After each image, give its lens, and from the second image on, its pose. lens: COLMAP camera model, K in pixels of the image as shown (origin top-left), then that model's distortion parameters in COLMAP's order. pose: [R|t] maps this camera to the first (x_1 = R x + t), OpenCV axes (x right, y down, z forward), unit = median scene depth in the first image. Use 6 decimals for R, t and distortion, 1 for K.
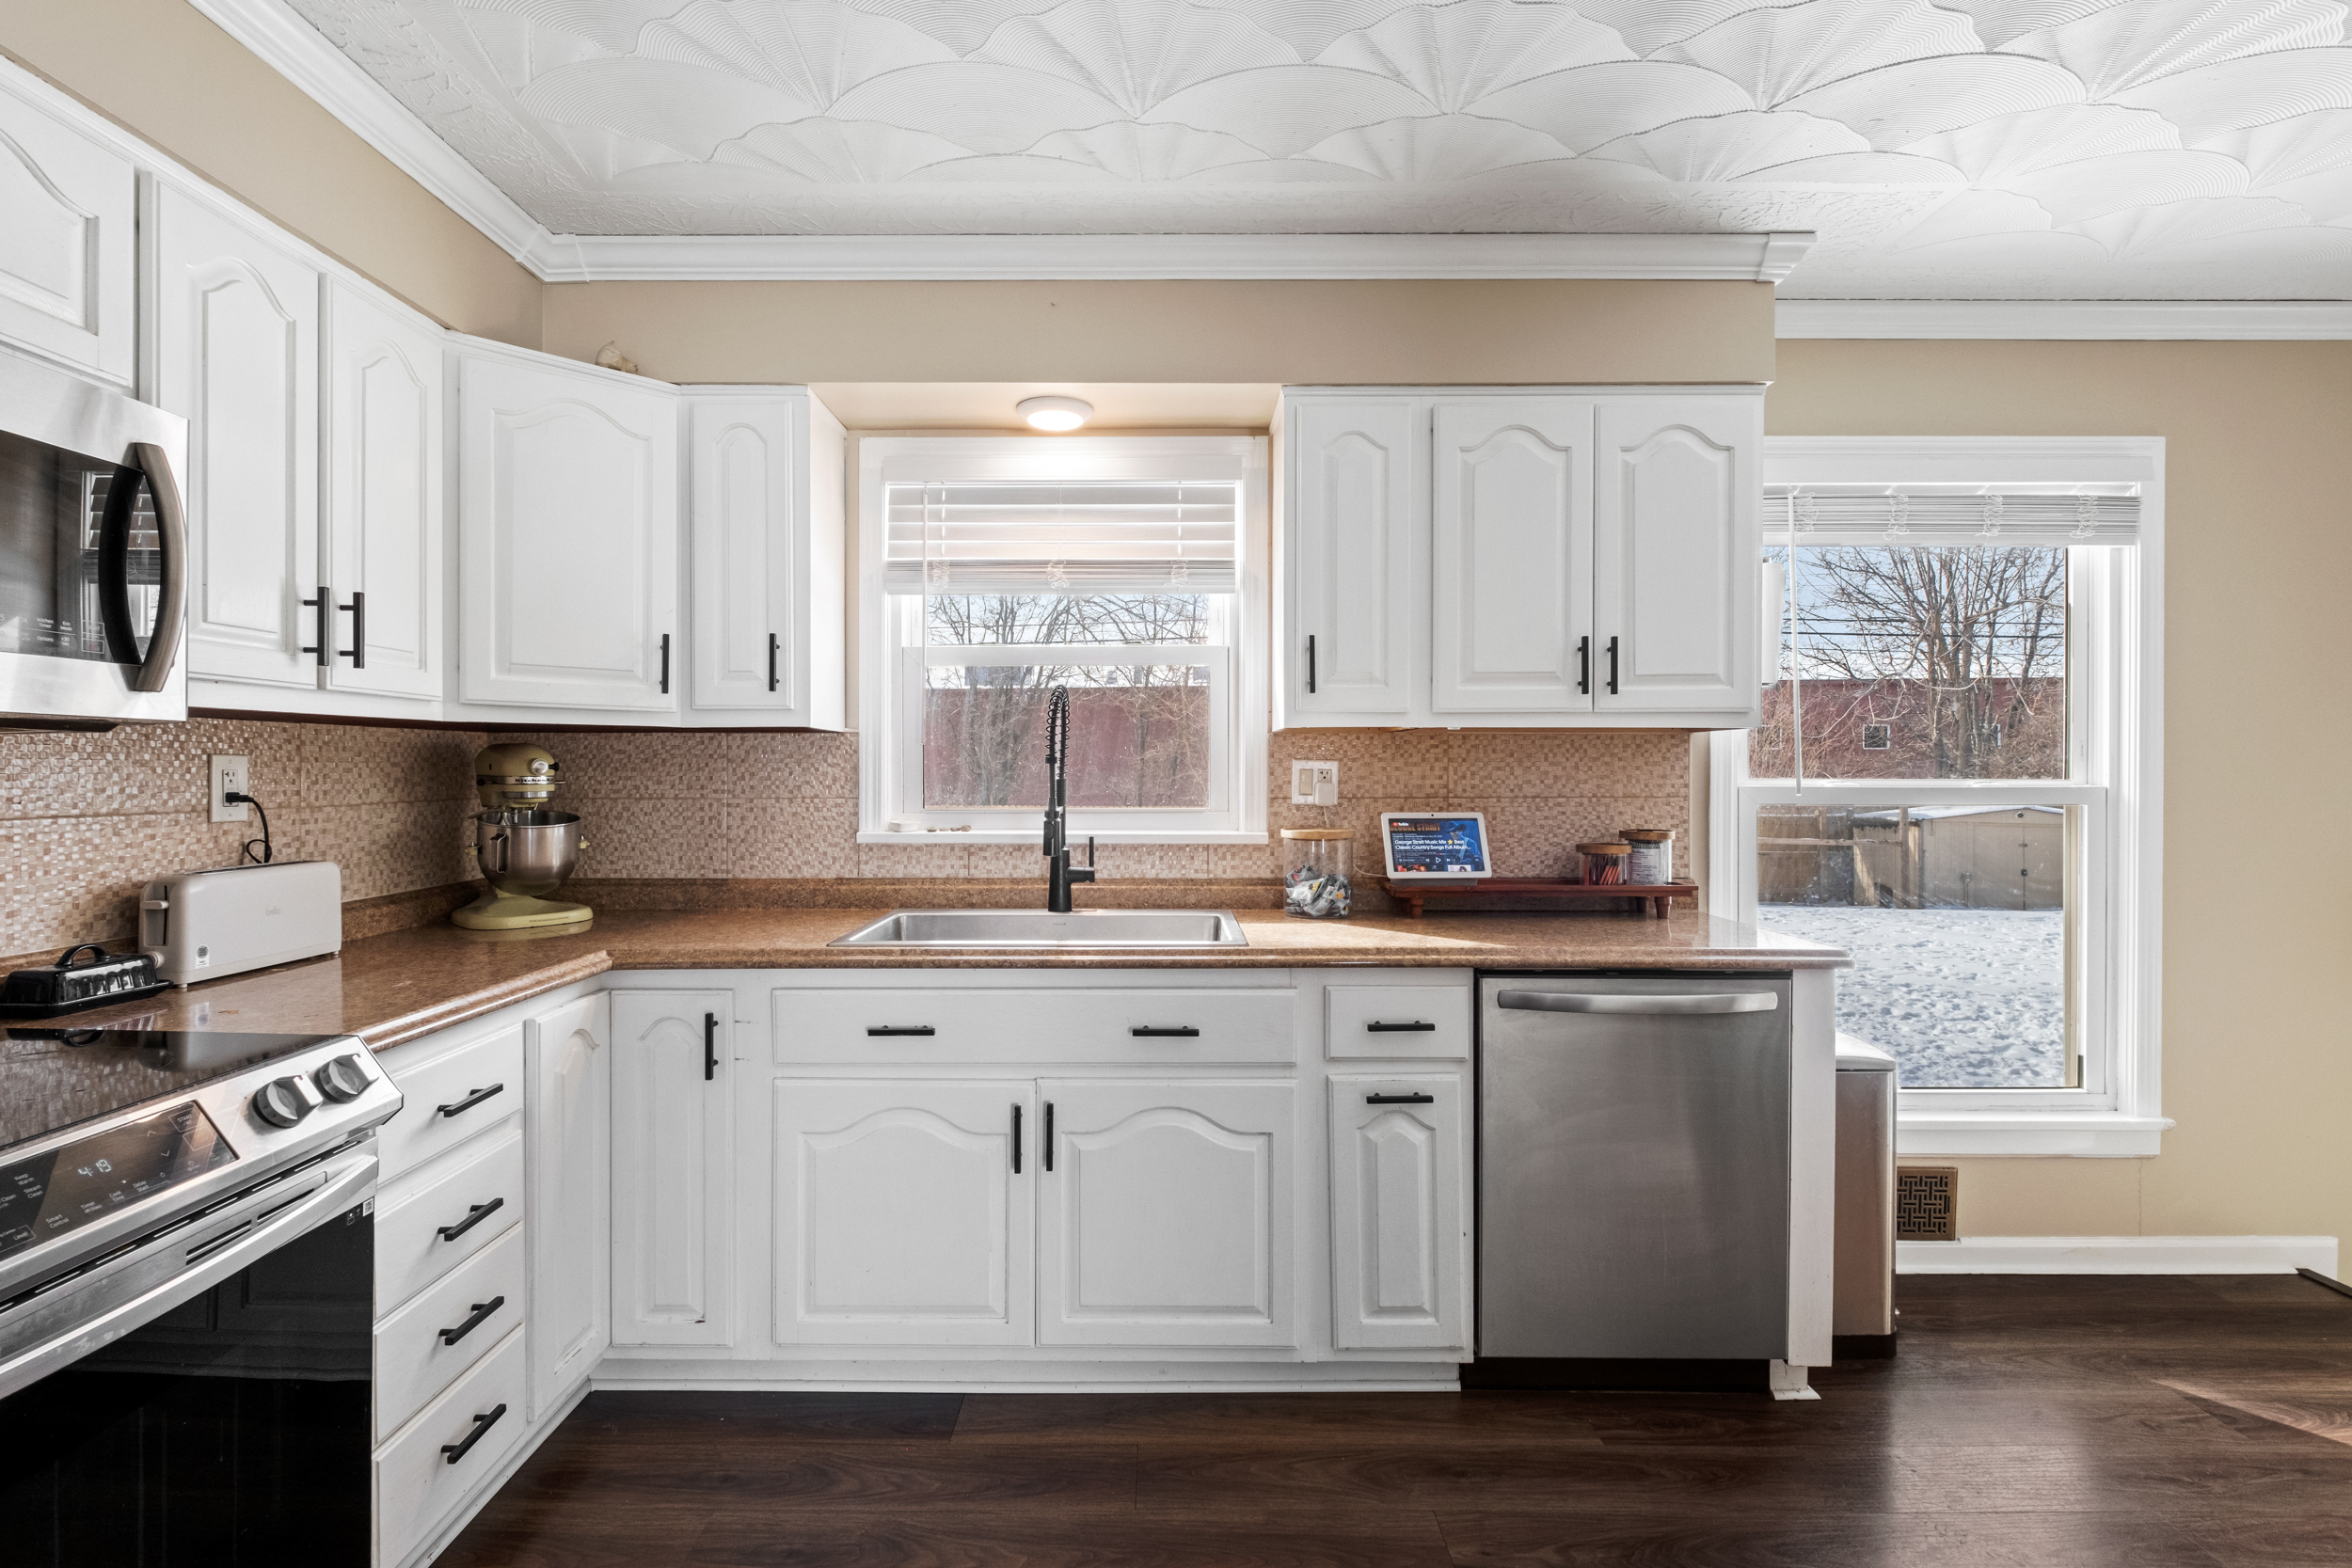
lens RADIAL K [[1066.9, 0, 1161.9], [0, 1066.9, 772.8], [0, 0, 1]] dist [0.004880, -0.005864]
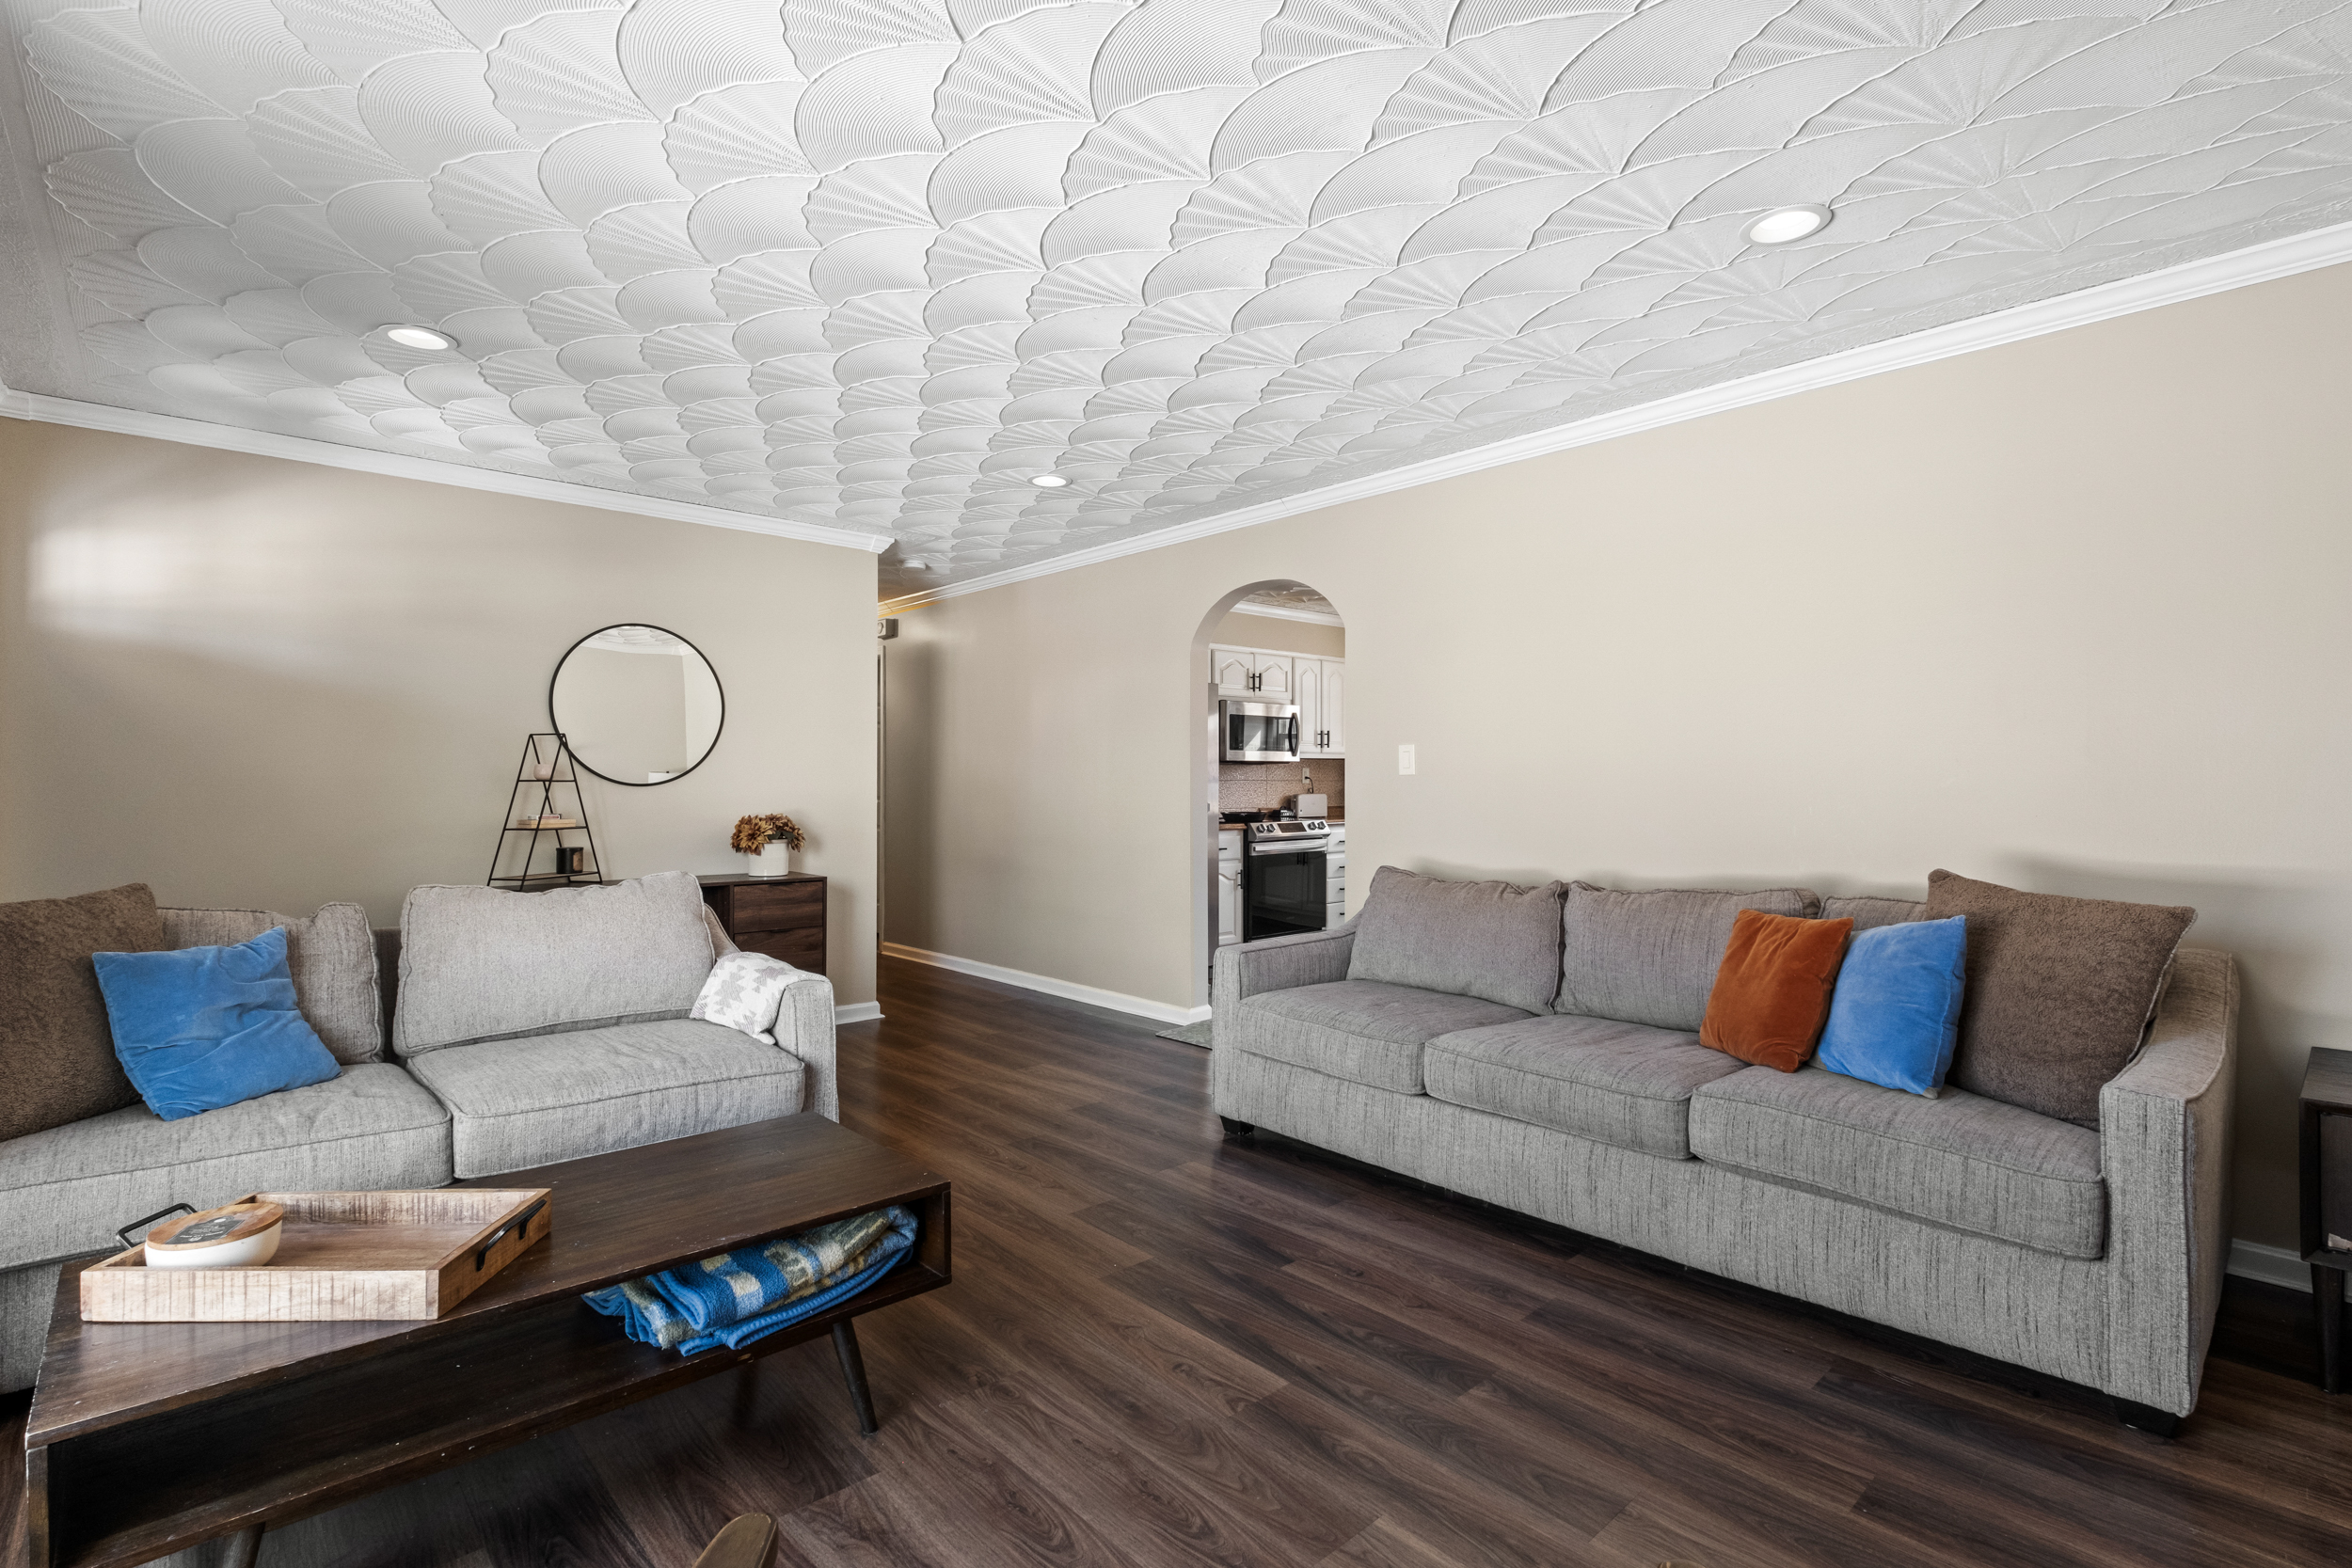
lens RADIAL K [[1075.6, 0, 1211.9], [0, 1075.6, 796.6], [0, 0, 1]] dist [0.000856, -0.007345]
pose [[0.695093, 0.008080, -0.718875, 1.539654], [-0.000502, 0.999942, 0.010753, 0.041473], [0.718920, -0.007113, 0.695057, -1.777444]]
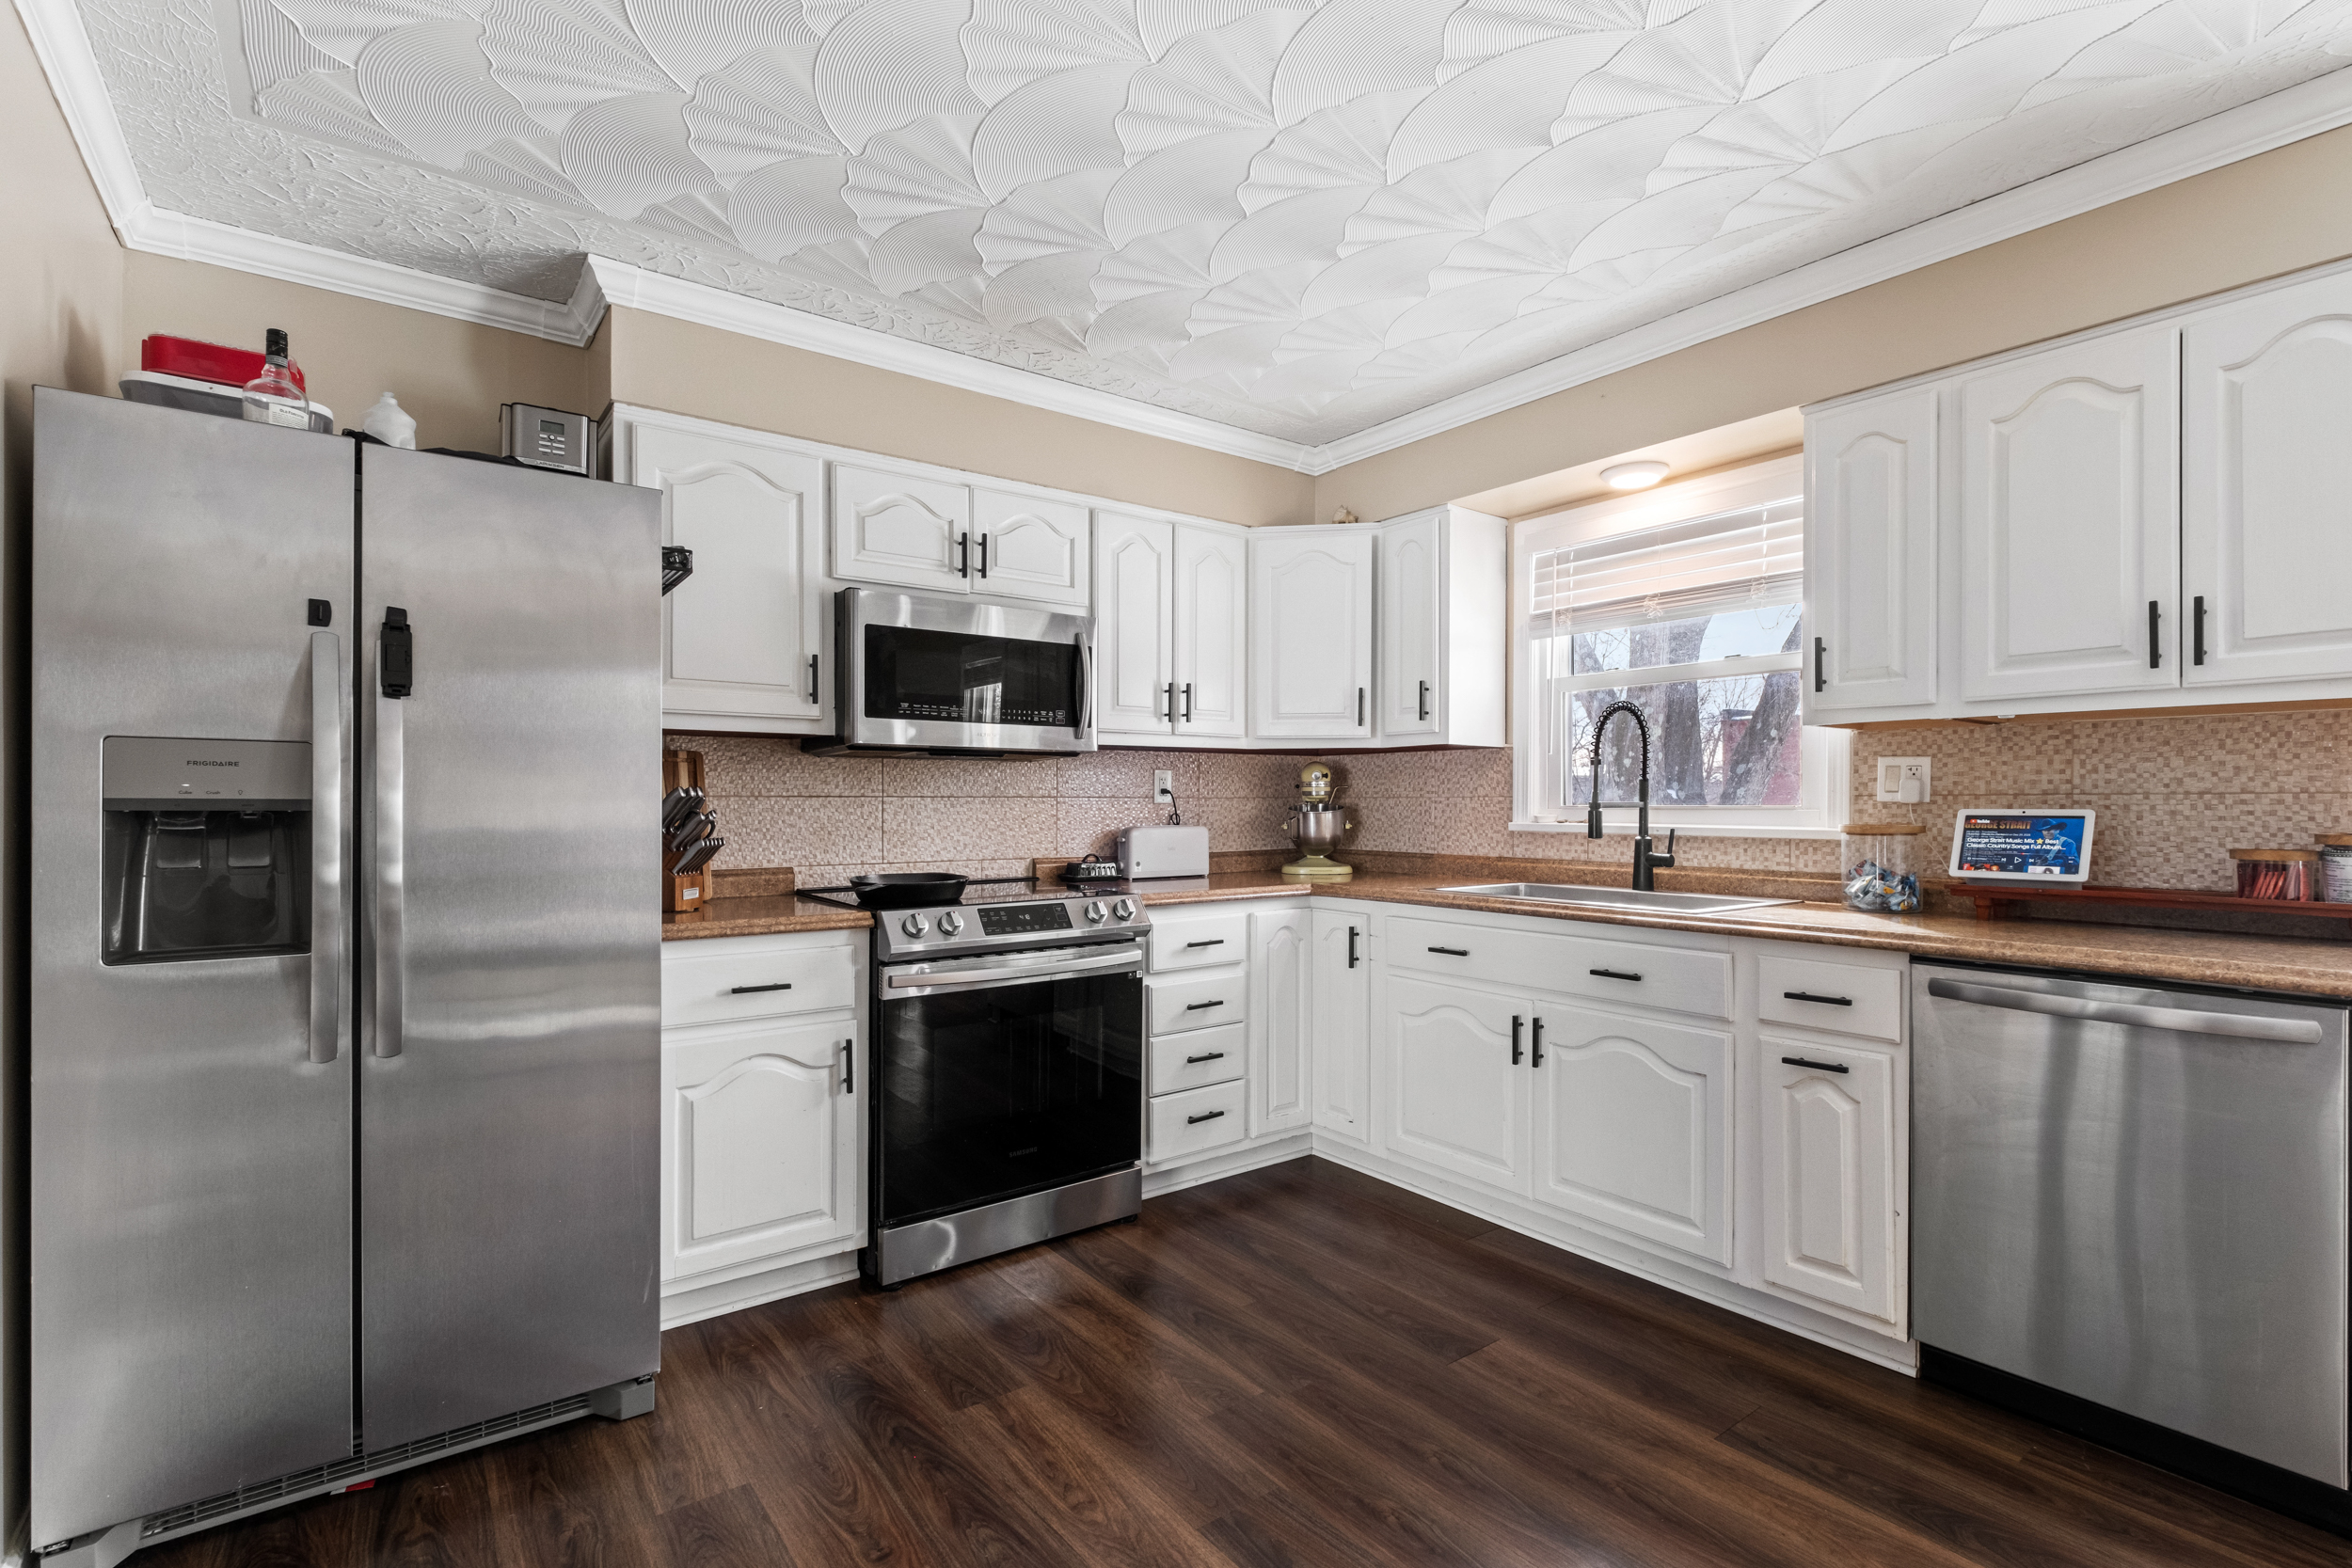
lens RADIAL K [[1075.6, 0, 1211.9], [0, 1075.6, 796.6], [0, 0, 1]] dist [0.000856, -0.007345]
pose [[0.620250, -0.003494, -0.784396, 0.586639], [-0.000894, 0.999986, -0.005162, 0.034221], [0.784403, 0.003903, 0.620239, -0.129499]]
